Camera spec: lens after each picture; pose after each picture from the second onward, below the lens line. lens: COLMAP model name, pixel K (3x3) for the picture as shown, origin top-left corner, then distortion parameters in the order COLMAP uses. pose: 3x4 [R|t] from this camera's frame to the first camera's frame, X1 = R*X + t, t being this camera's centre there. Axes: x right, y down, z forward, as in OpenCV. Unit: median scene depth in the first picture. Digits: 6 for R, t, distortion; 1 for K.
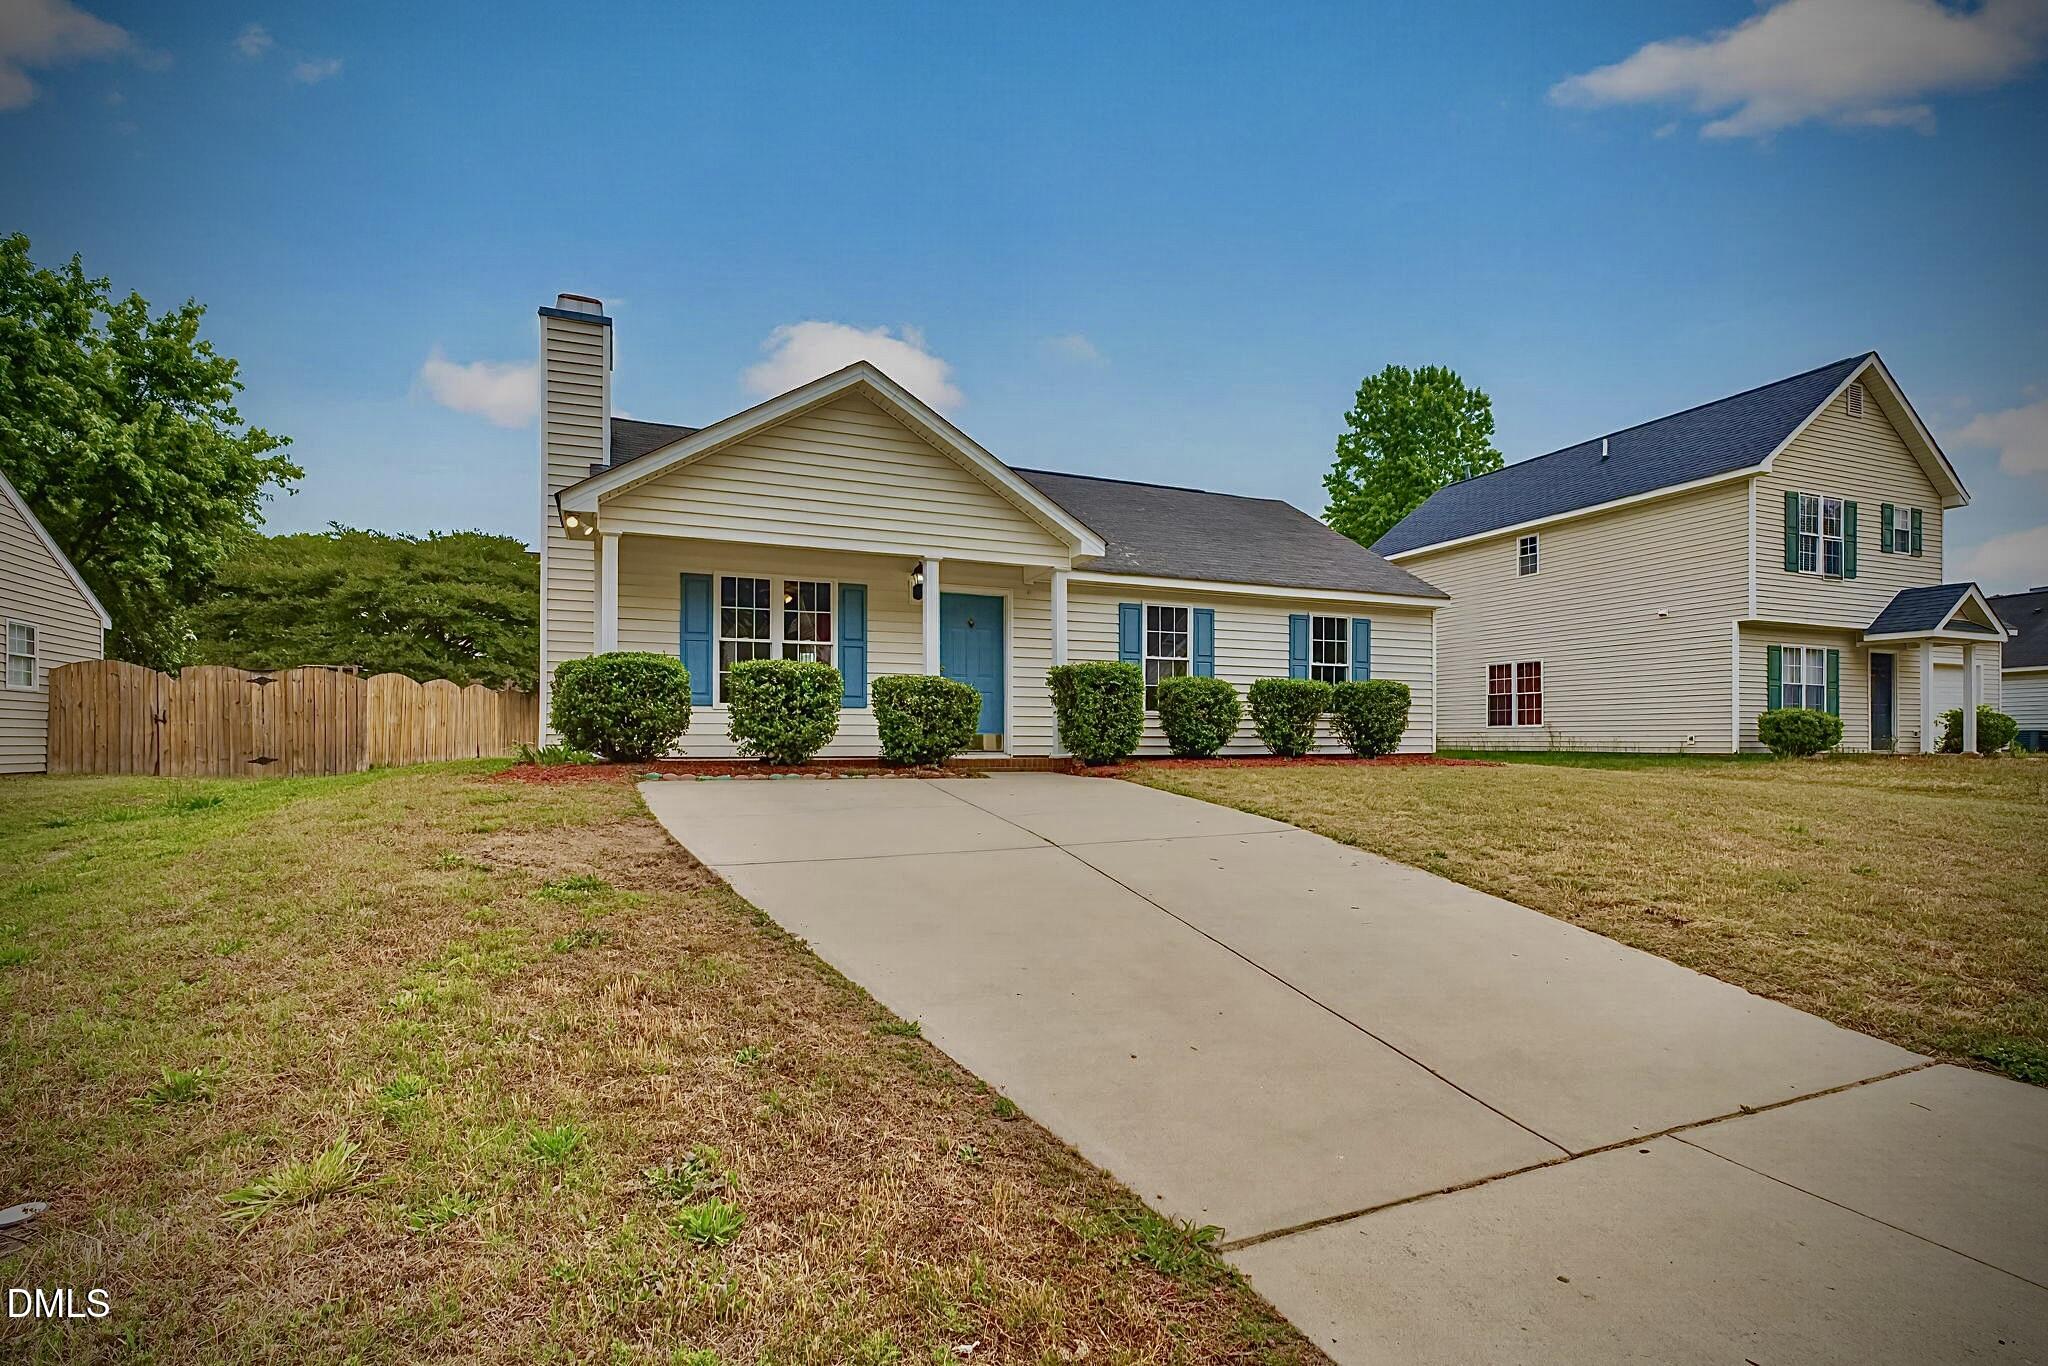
lens RADIAL K [[920.6, 0, 1017.2], [0, 920.6, 736.5], [0, 0, 1]] dist [0.004490, -0.000086]
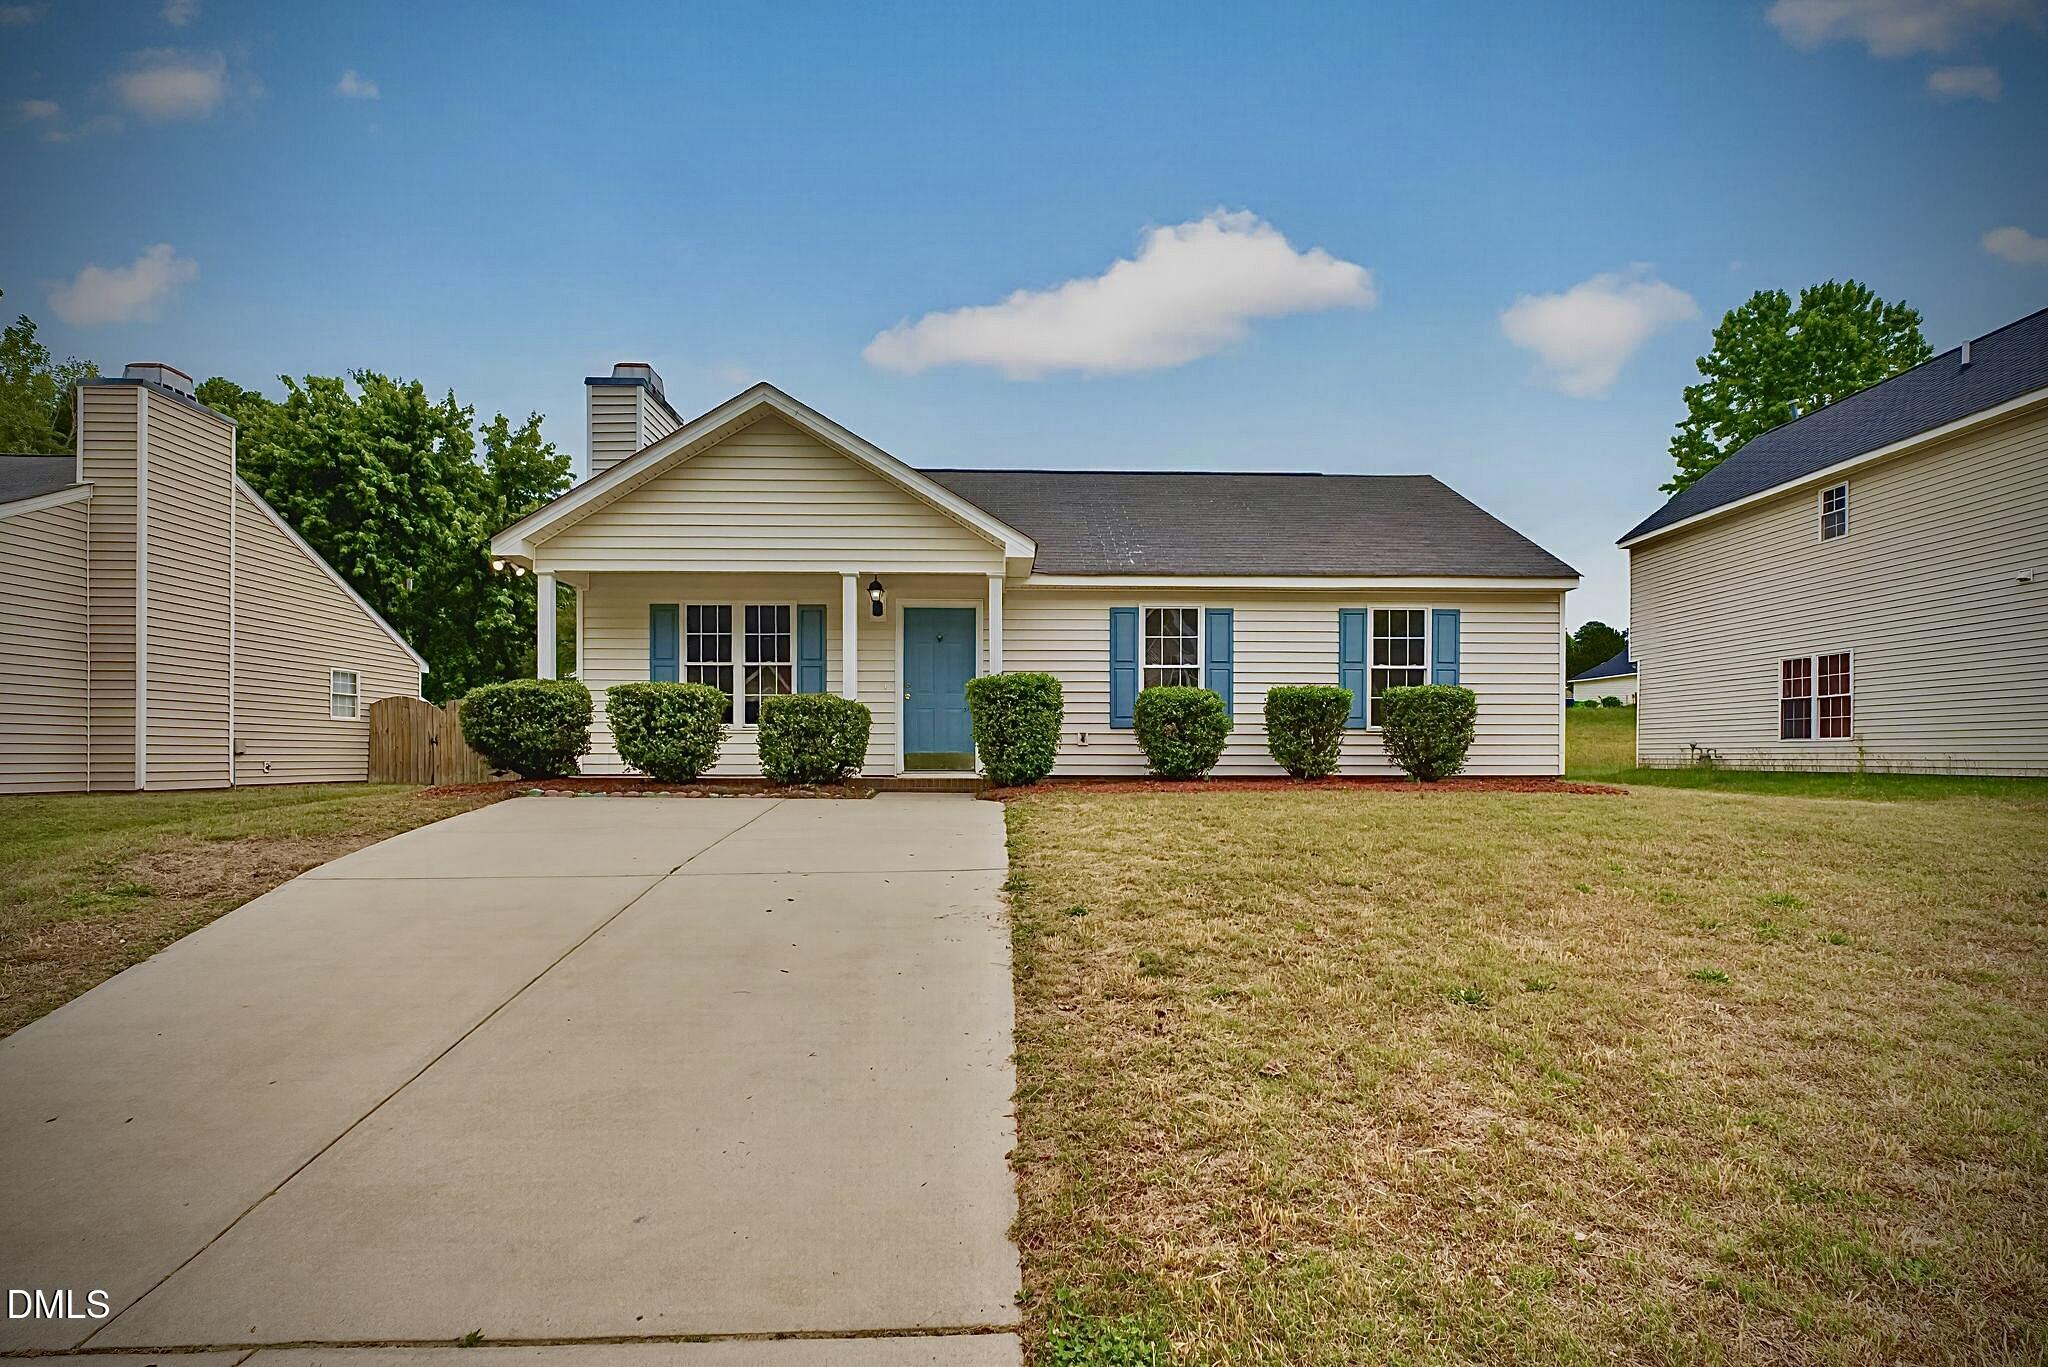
lens RADIAL K [[895.9, 0, 1030.5], [0, 895.9, 769.8], [0, 0, 1]] dist [-0.002882, 0.000087]
pose [[0.934516, 0.005669, -0.355876, 0.320763], [0.001214, 0.999817, 0.019113, -0.001782], [0.355919, -0.018294, 0.934338, 0.130334]]
